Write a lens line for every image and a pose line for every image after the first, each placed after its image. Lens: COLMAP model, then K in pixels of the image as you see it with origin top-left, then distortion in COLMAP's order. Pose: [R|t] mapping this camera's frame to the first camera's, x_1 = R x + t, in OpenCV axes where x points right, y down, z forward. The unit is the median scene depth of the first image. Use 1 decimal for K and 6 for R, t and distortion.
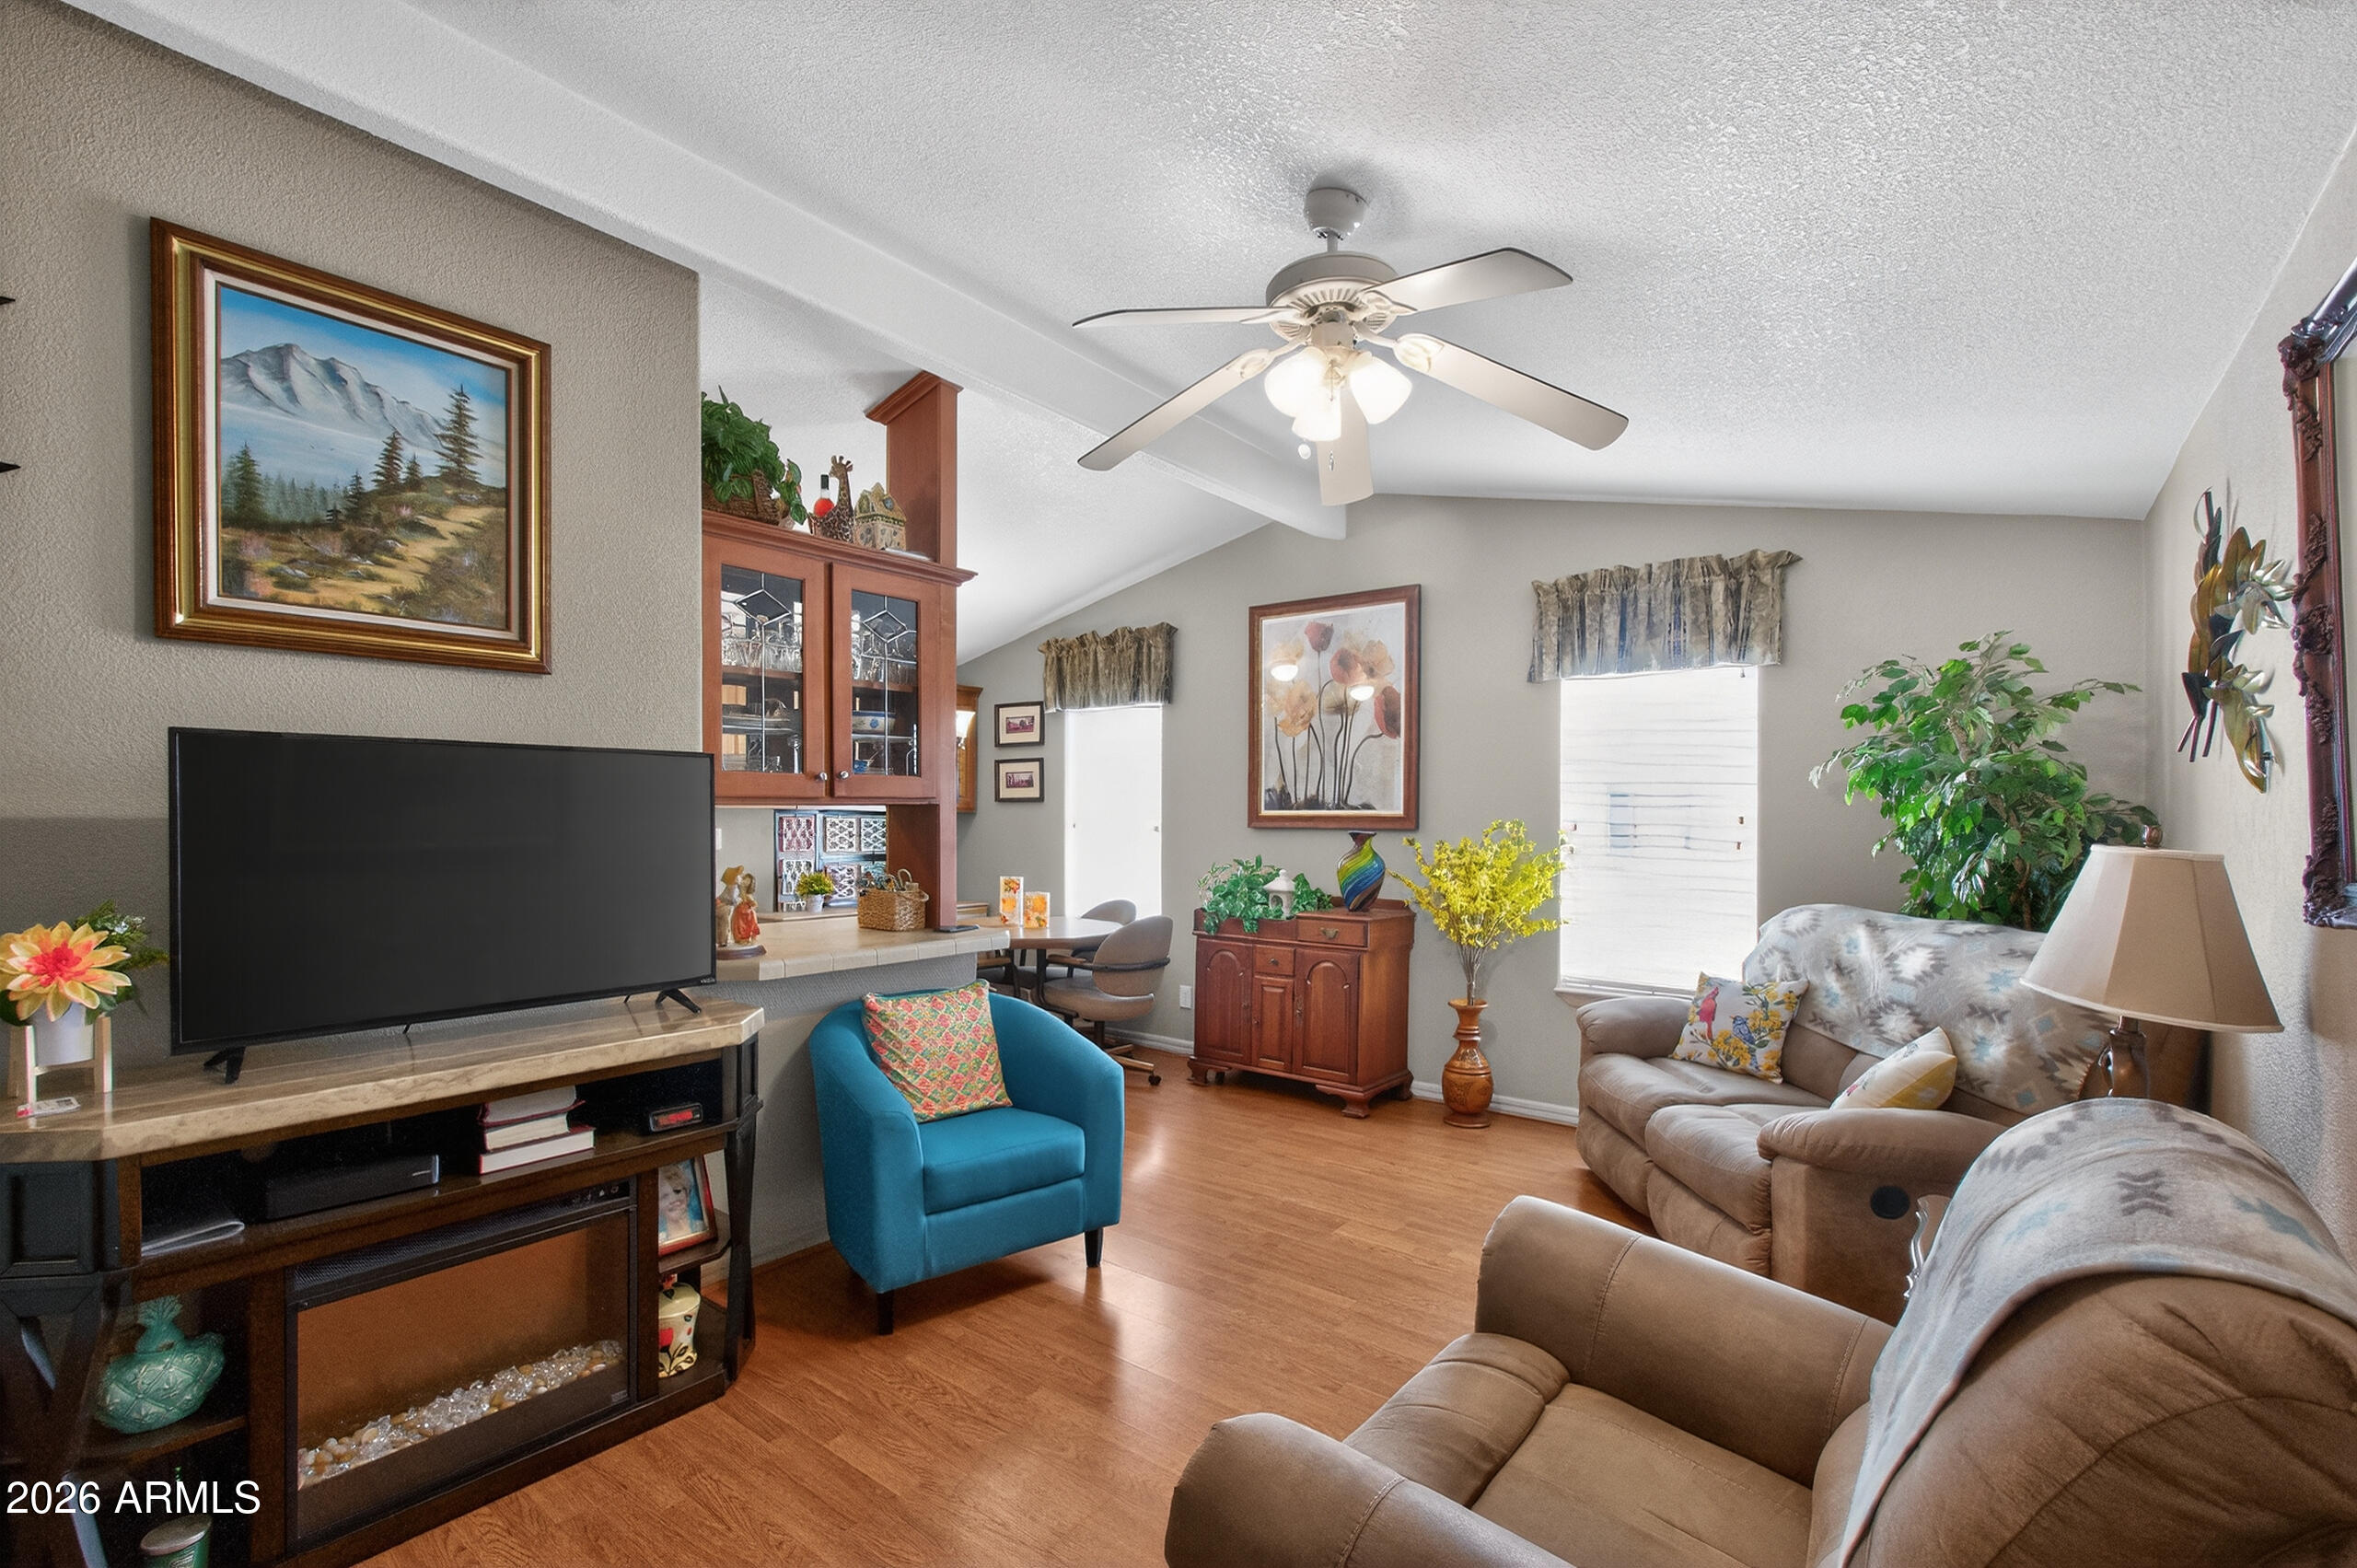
lens RADIAL K [[1042.1, 0, 1171.7], [0, 1042.1, 804.5], [0, 0, 1]] dist [-0.001296, -0.000428]
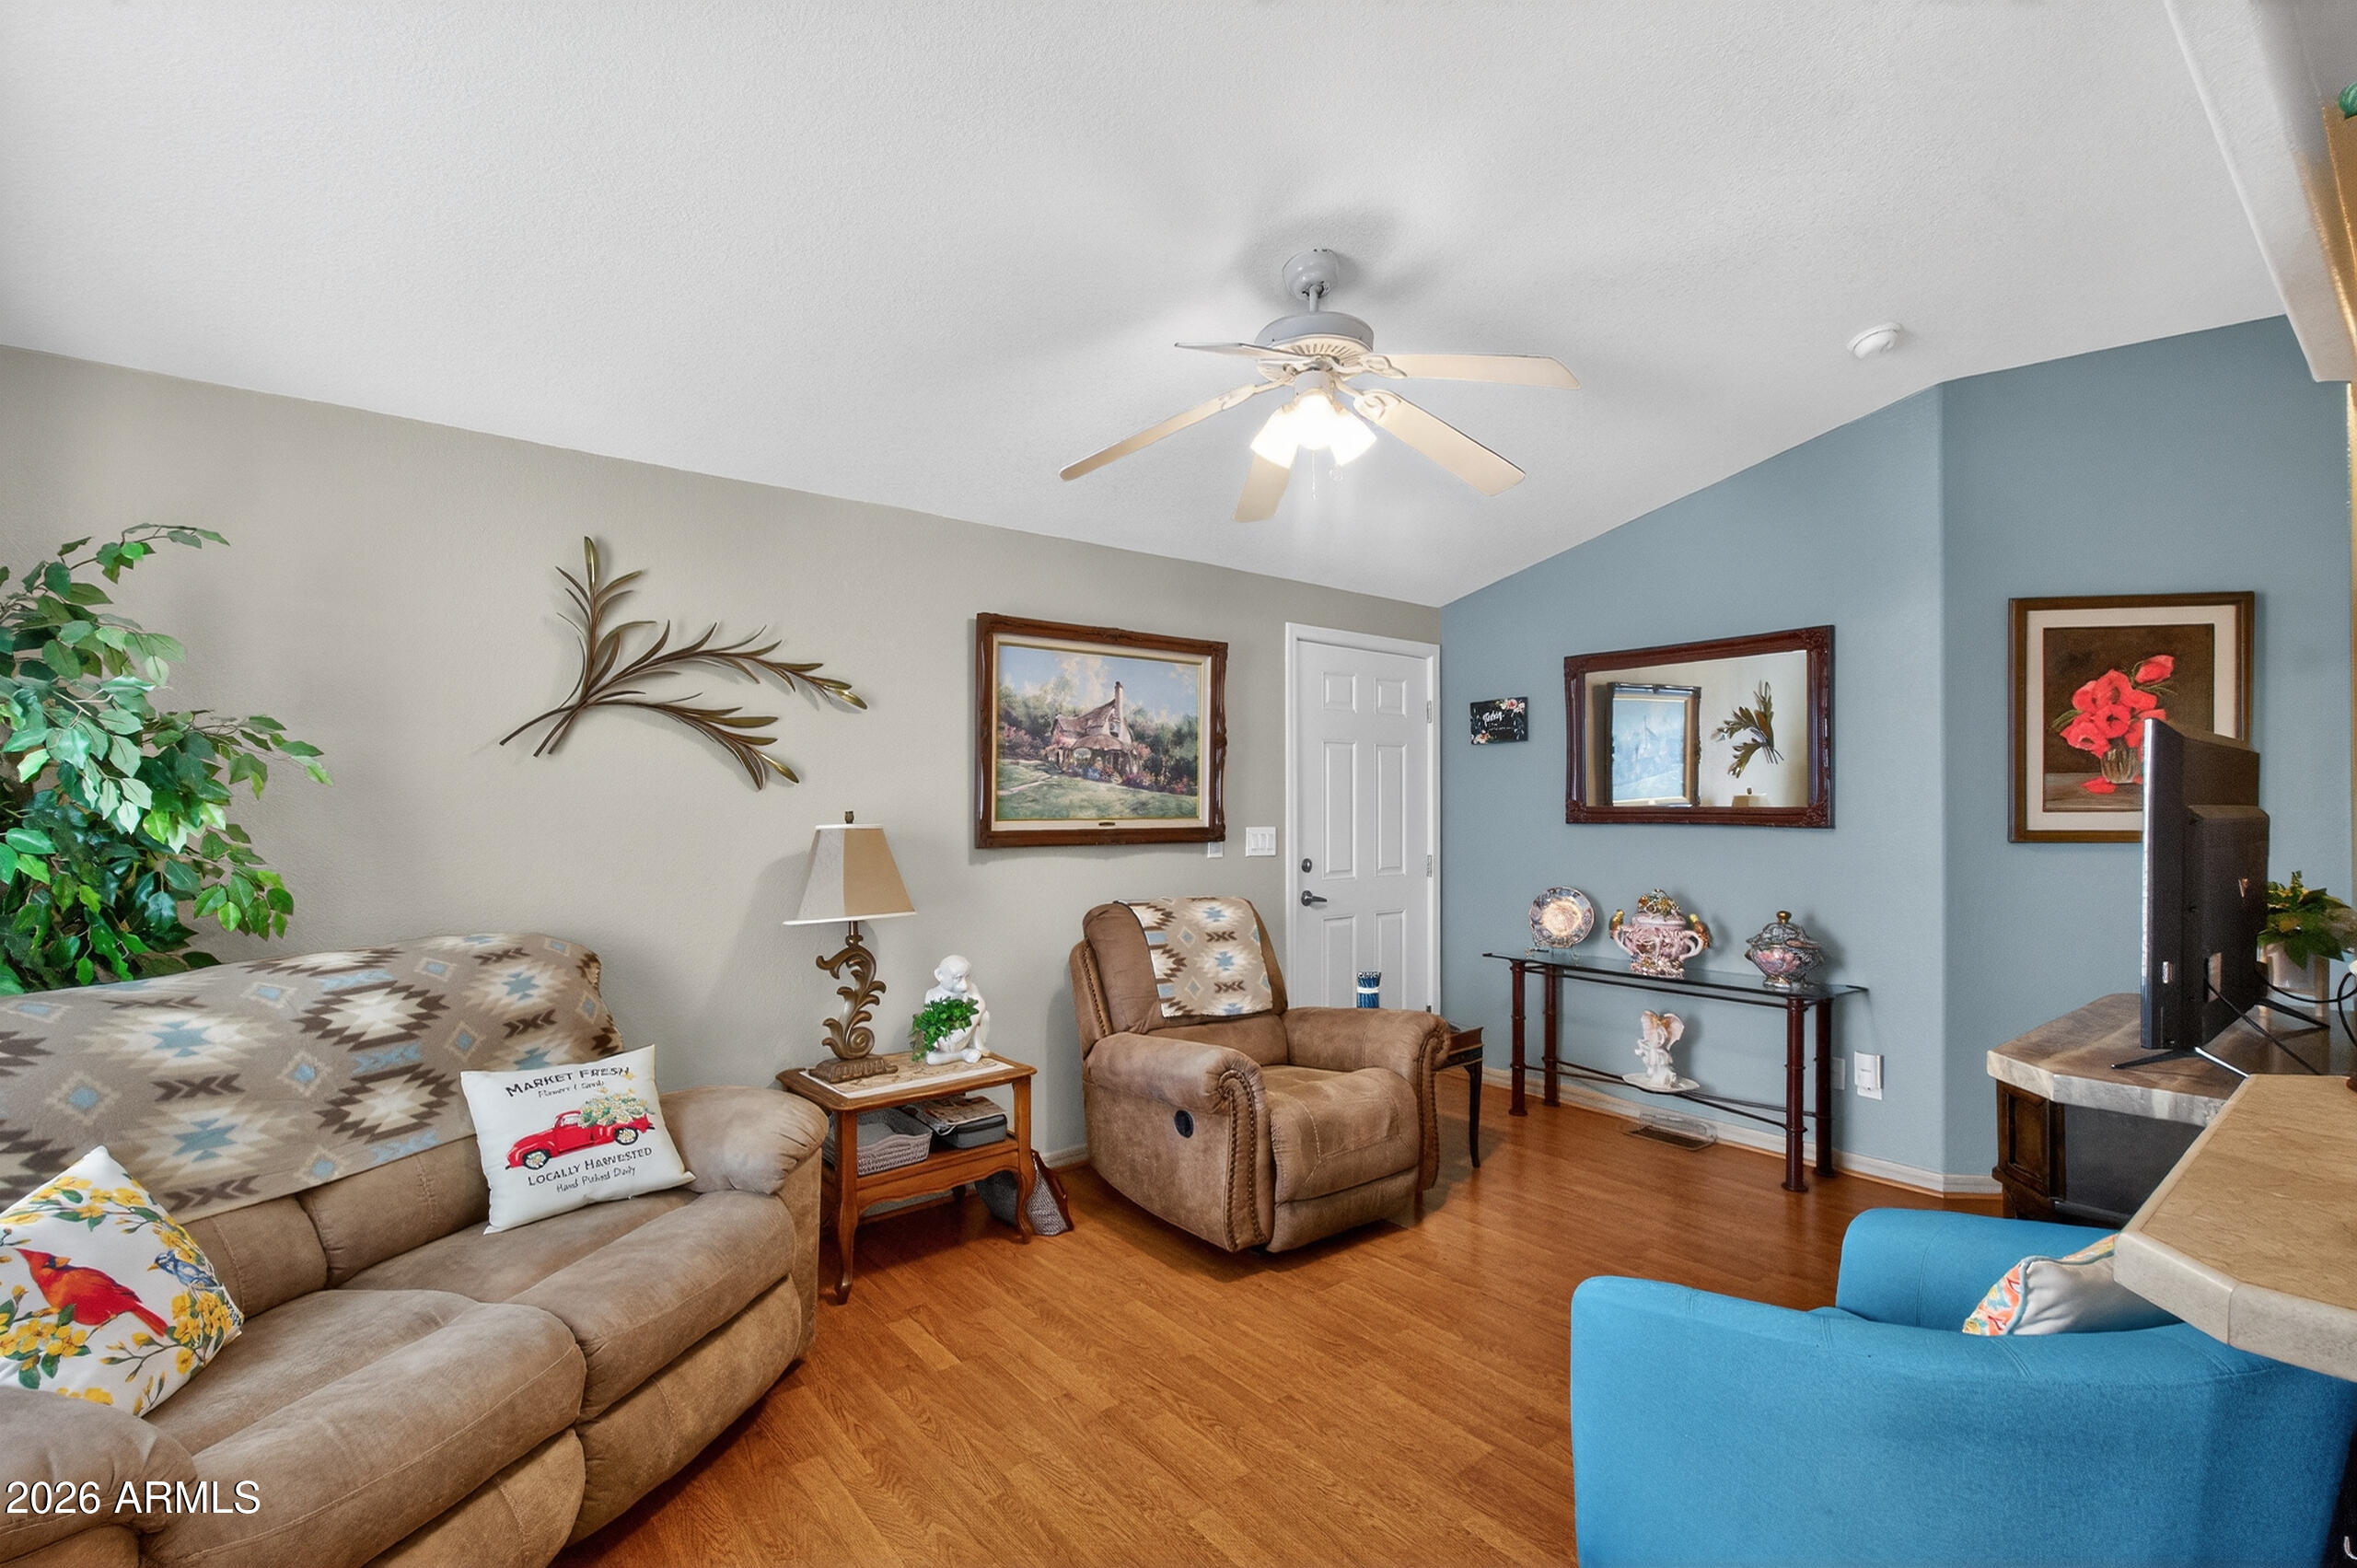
lens RADIAL K [[1042.1, 0, 1171.7], [0, 1042.1, 804.5], [0, 0, 1]] dist [-0.001296, -0.000428]
pose [[-0.970248, -0.000294, 0.242113, 0.013470], [-0.003340, 0.999920, -0.012170, 0.010512], [-0.242090, -0.012616, -0.970172, 0.915404]]
